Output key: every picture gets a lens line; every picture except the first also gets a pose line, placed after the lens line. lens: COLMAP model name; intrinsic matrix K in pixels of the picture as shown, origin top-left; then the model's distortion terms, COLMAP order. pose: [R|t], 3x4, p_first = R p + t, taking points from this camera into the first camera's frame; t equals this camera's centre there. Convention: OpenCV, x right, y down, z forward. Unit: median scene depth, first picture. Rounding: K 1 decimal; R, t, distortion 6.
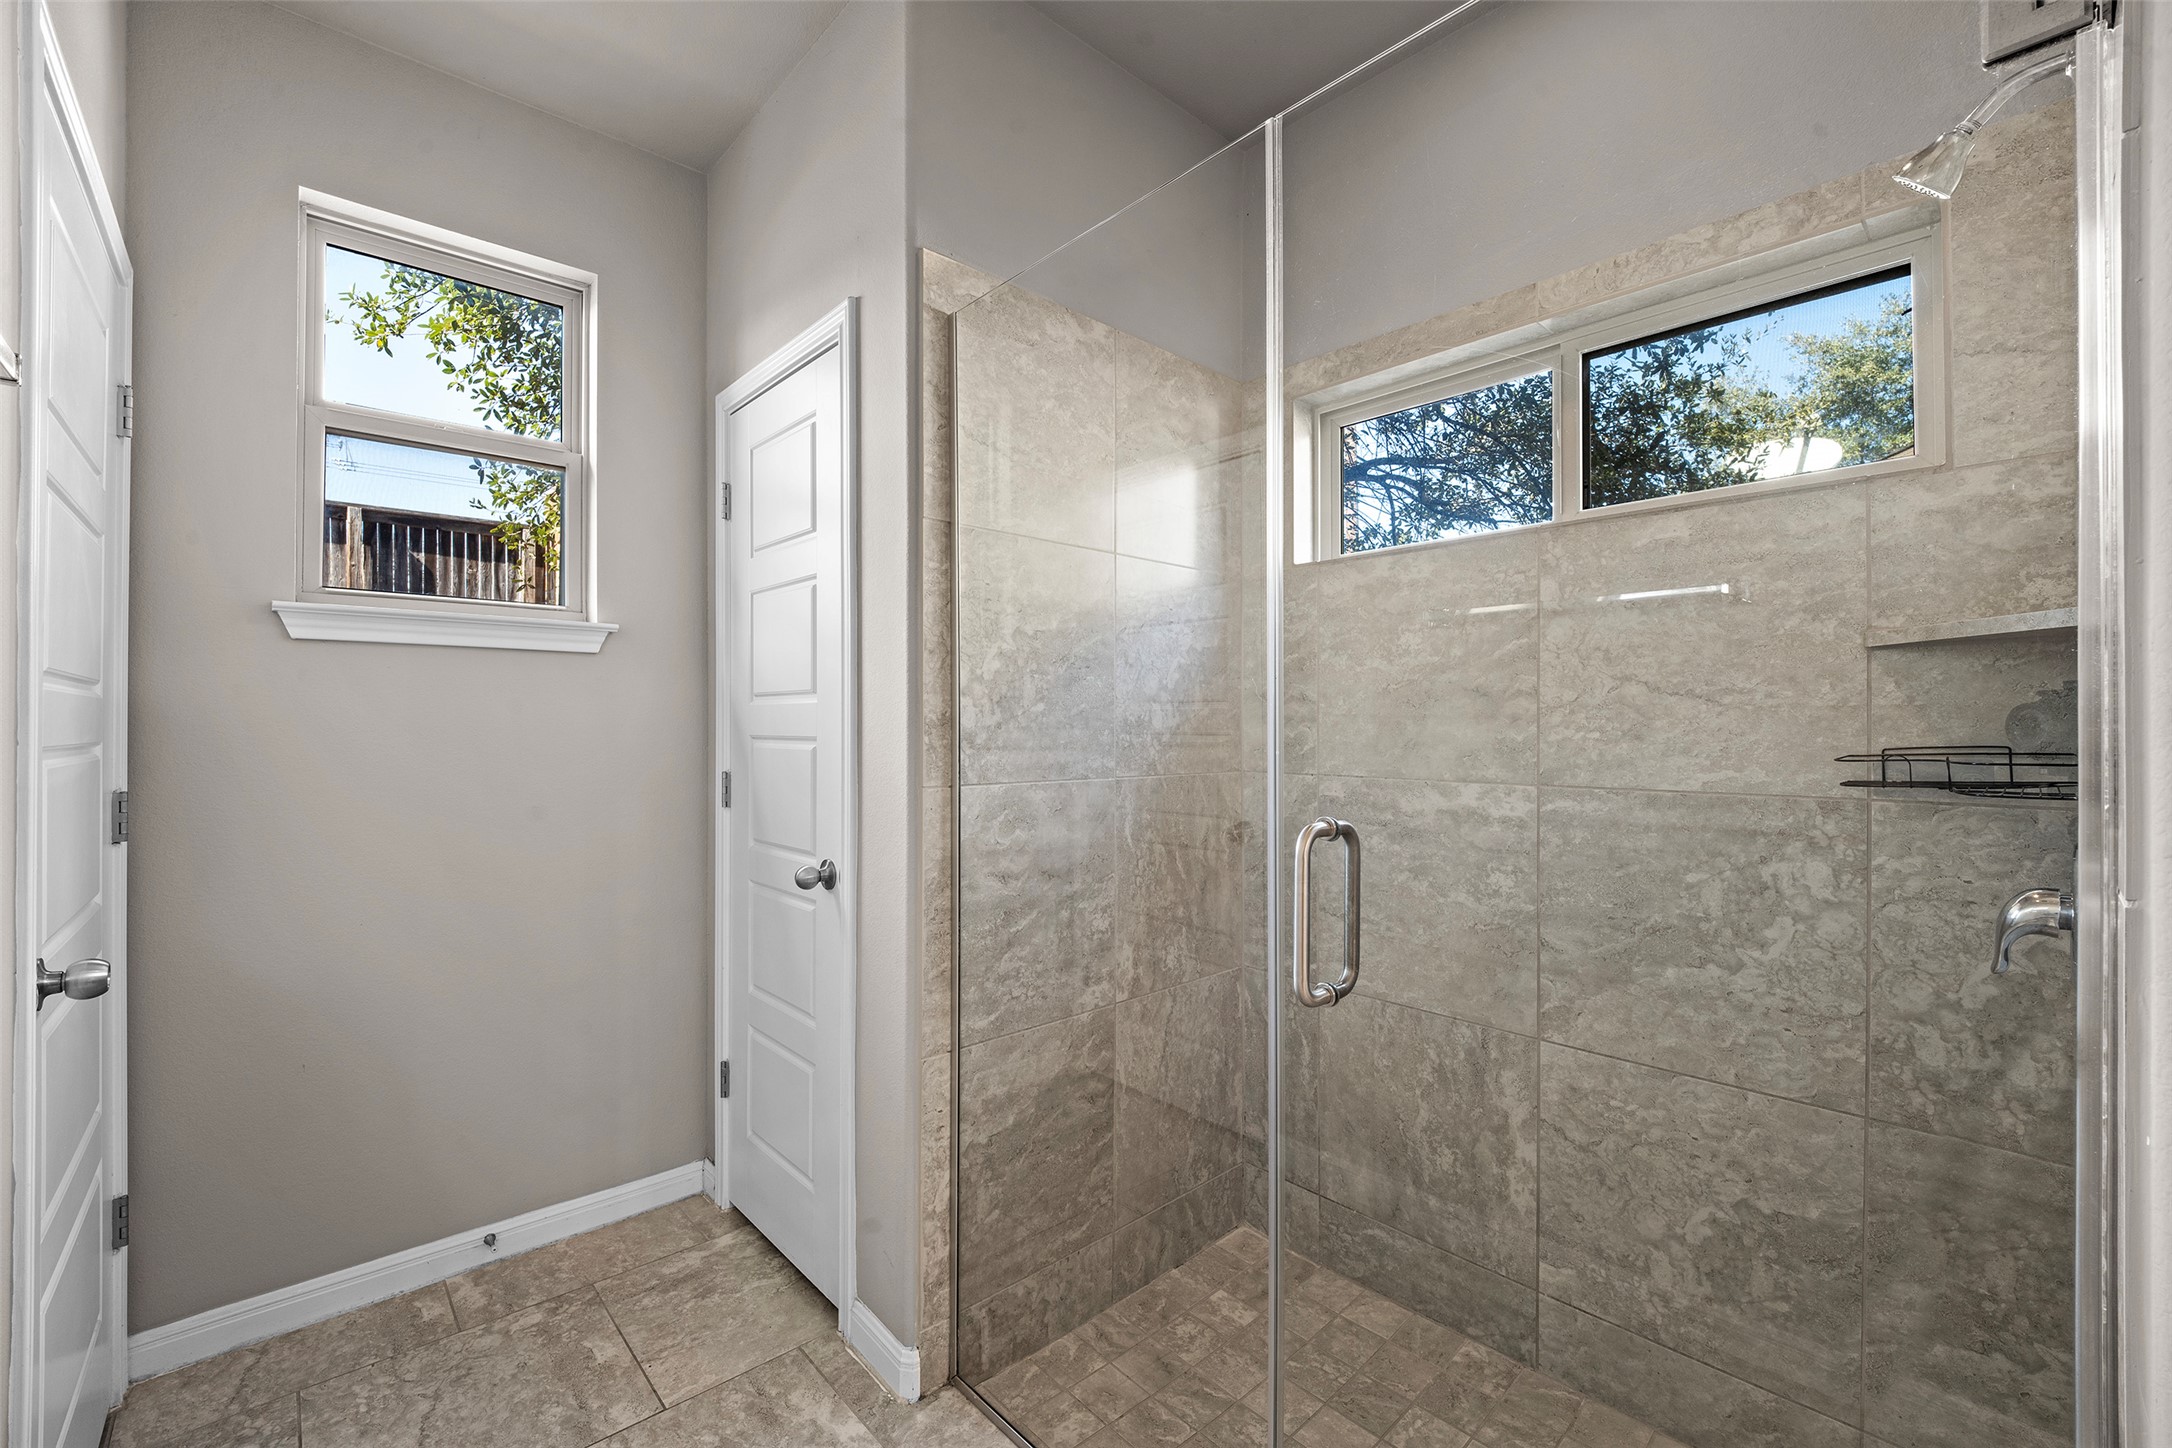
lens RADIAL K [[898.8, 0, 1078.9], [0, 898.8, 722.4], [0, 0, 1]] dist [0.017841, -0.007334]
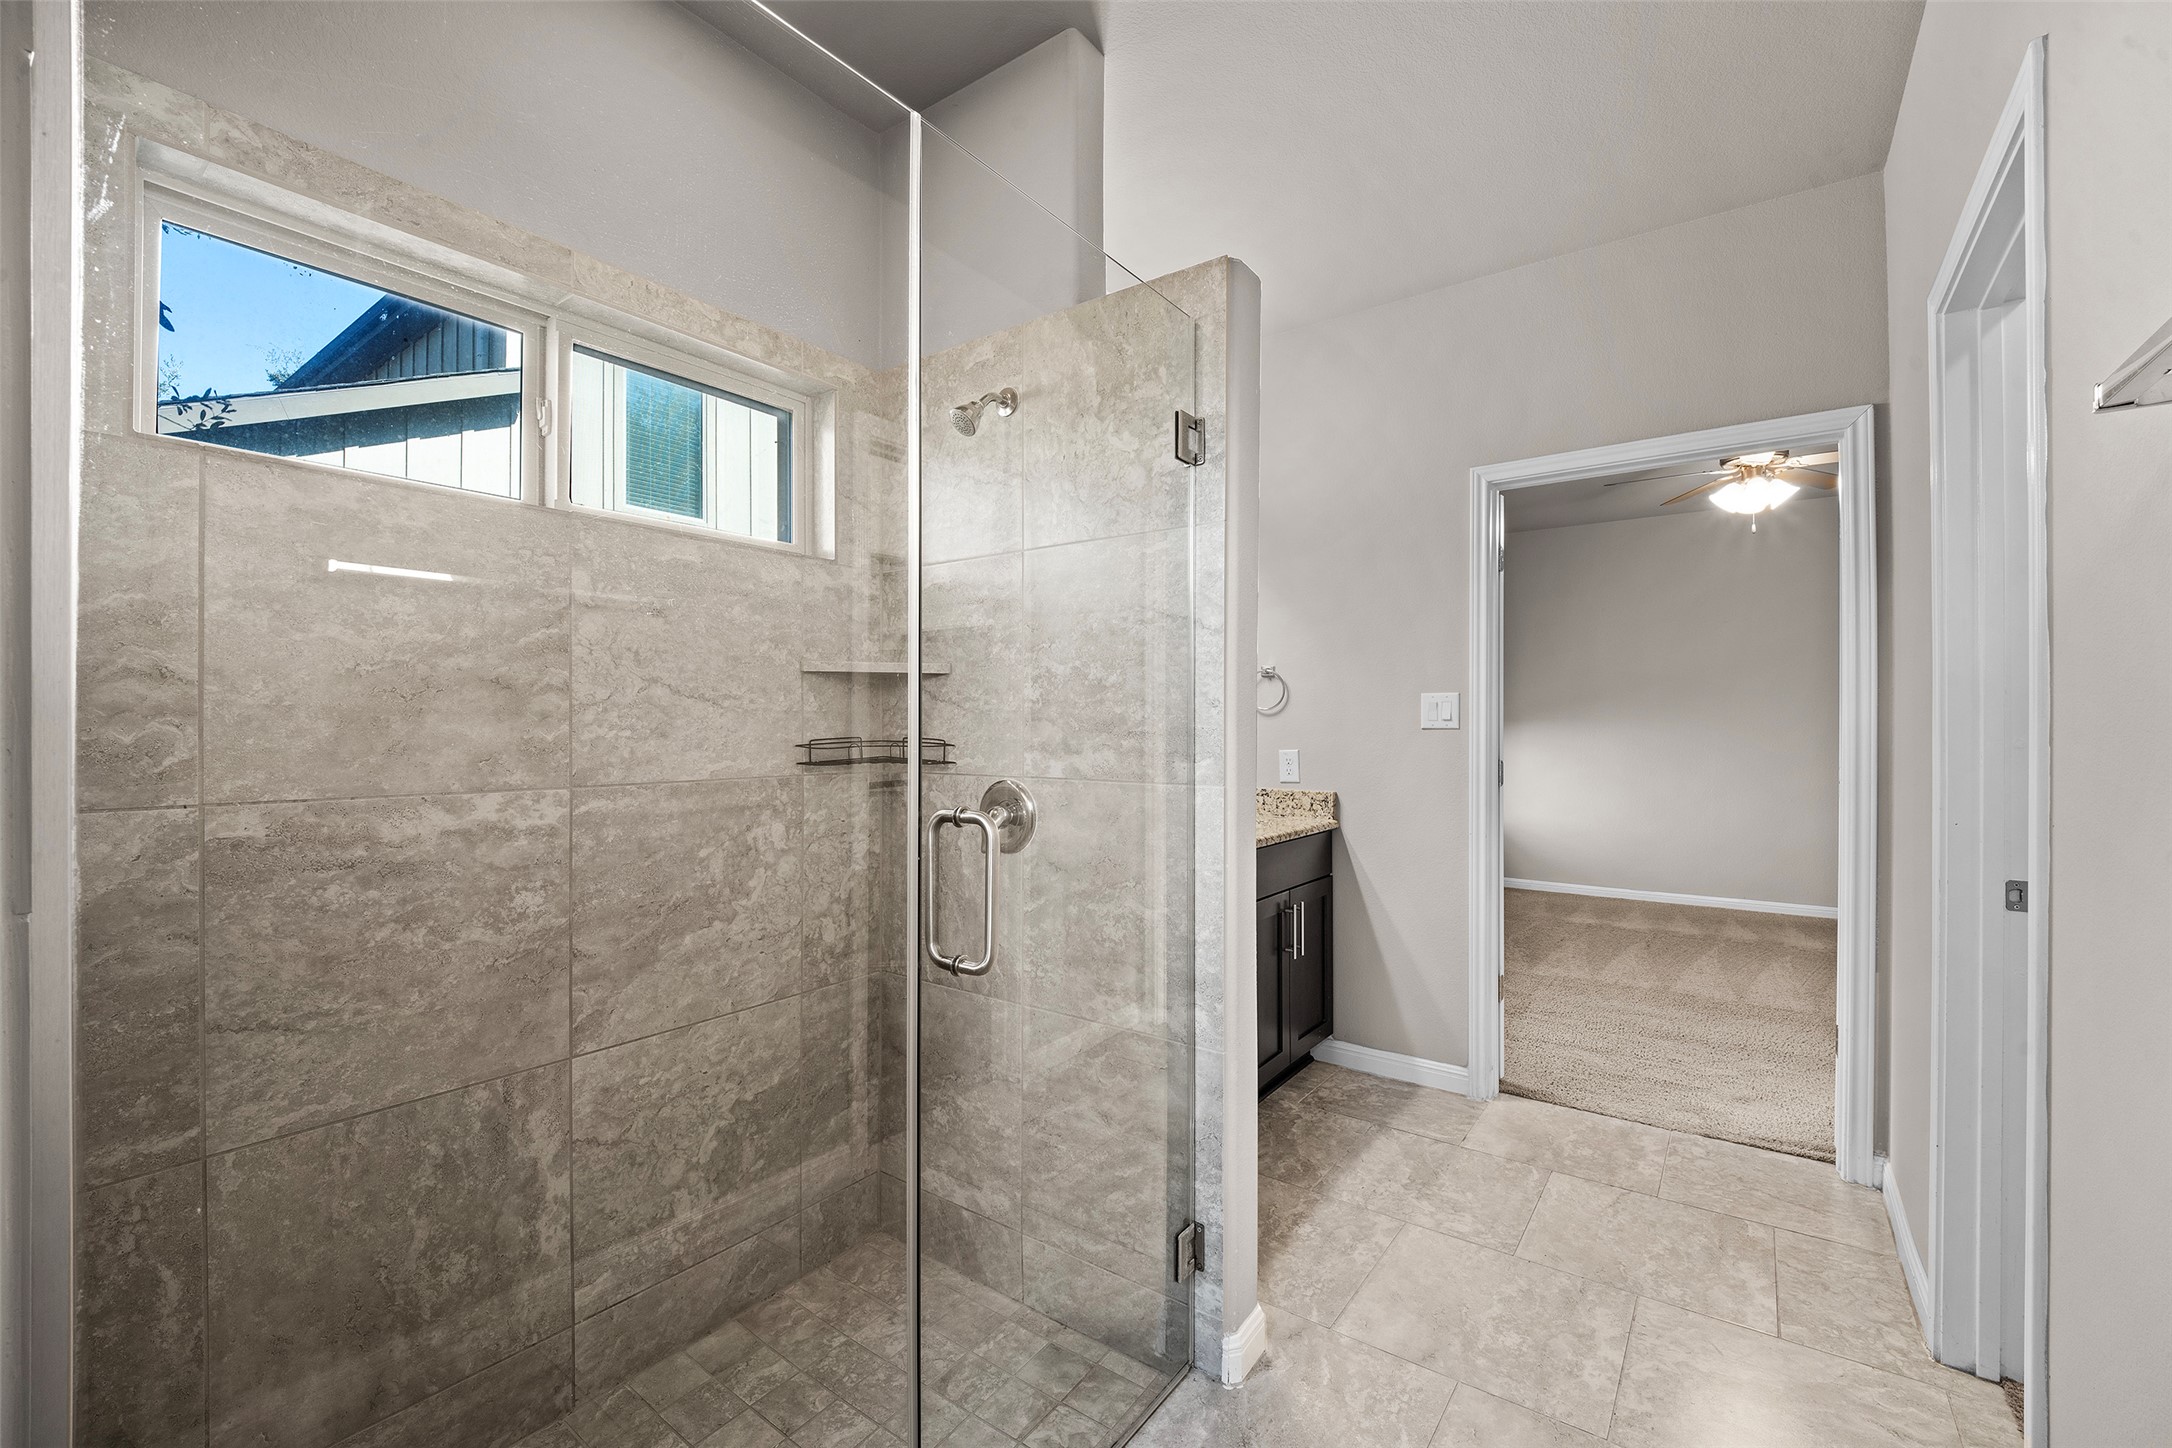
lens RADIAL K [[898.8, 0, 1106.0], [0, 898.8, 728.0], [0, 0, 1]] dist [0.017841, -0.007334]
pose [[-0.184836, -0.000035, 0.982769, -0.490597], [-0.003403, 0.999994, -0.000604, 0.006185], [-0.982763, -0.003456, -0.184835, 0.595798]]
